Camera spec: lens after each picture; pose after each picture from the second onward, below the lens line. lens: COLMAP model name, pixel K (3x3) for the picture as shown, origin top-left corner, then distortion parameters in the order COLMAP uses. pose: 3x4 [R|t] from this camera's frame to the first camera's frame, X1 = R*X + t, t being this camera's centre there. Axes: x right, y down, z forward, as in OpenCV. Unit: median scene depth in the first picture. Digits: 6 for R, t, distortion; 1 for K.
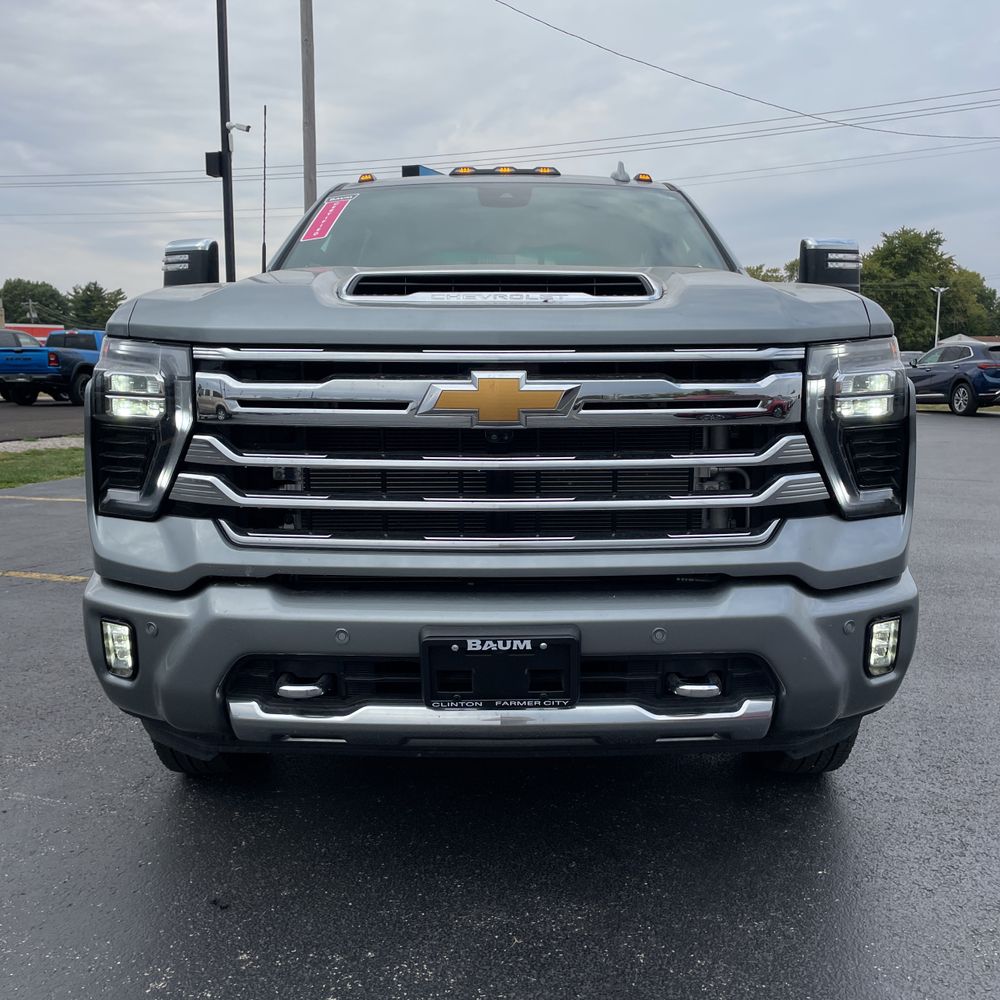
lens RADIAL K [[1009.6, 0, 499.5], [0, 1009.6, 500.7], [0, 0, 1]] dist [0.046133, 0.000000]
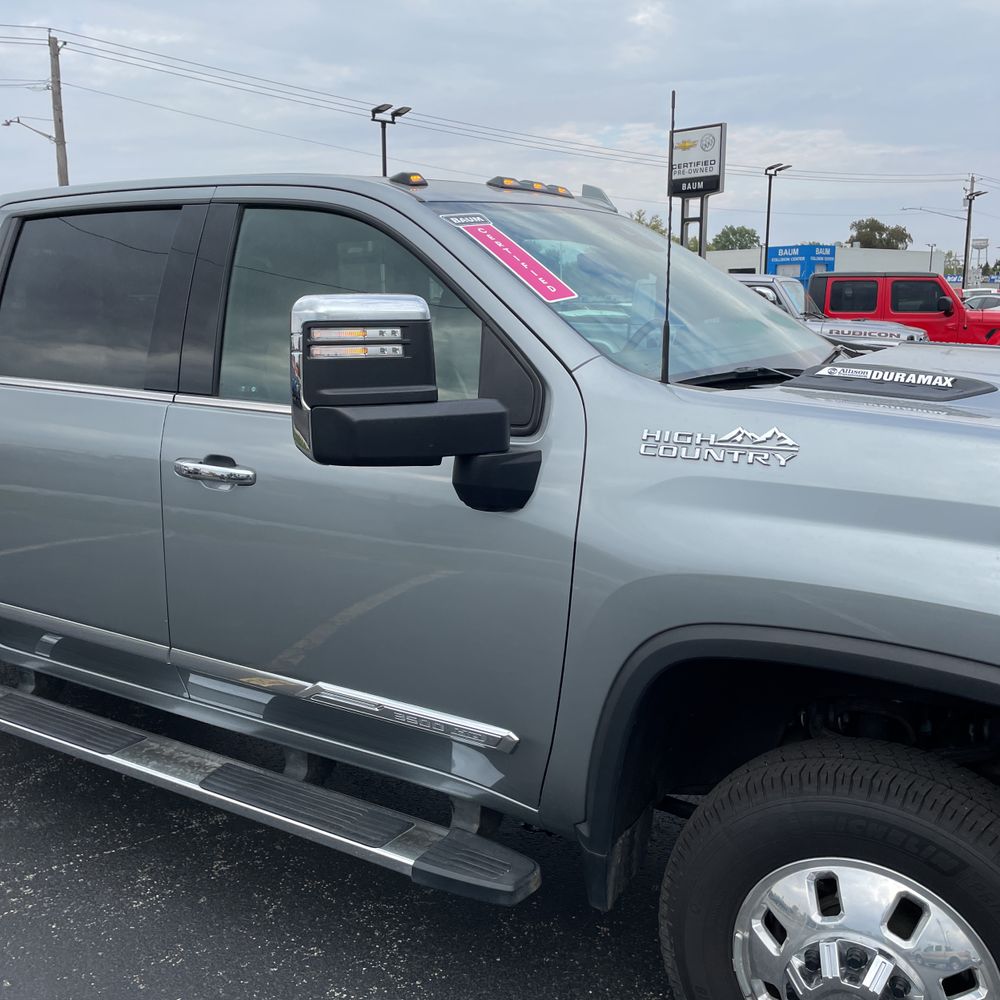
lens RADIAL K [[1009.6, 0, 502.8], [0, 1009.6, 490.0], [0, 0, 1]] dist [0.046133, 0.000000]
pose [[0.515561, -0.175785, 0.838628, -1.254293], [0.139612, 0.982884, 0.120194, -0.377096], [-0.845403, 0.055116, 0.531278, 1.206521]]
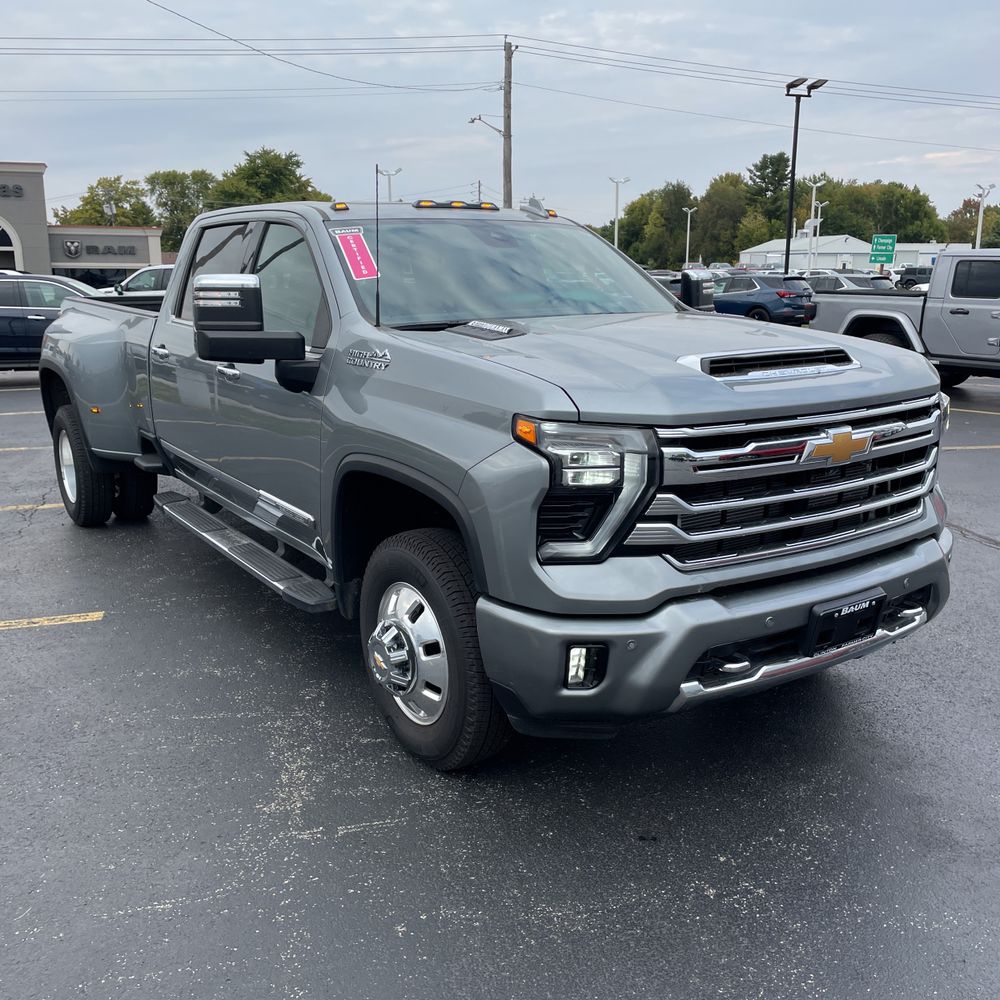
lens RADIAL K [[1009.6, 0, 502.7], [0, 1009.6, 504.4], [0, 0, 1]] dist [0.046133, 0.000000]
pose [[0.831632, -0.132483, 0.539292, -1.149776], [0.088705, 0.990348, 0.106499, -0.204856], [-0.548196, -0.040730, 0.835357, 0.014887]]
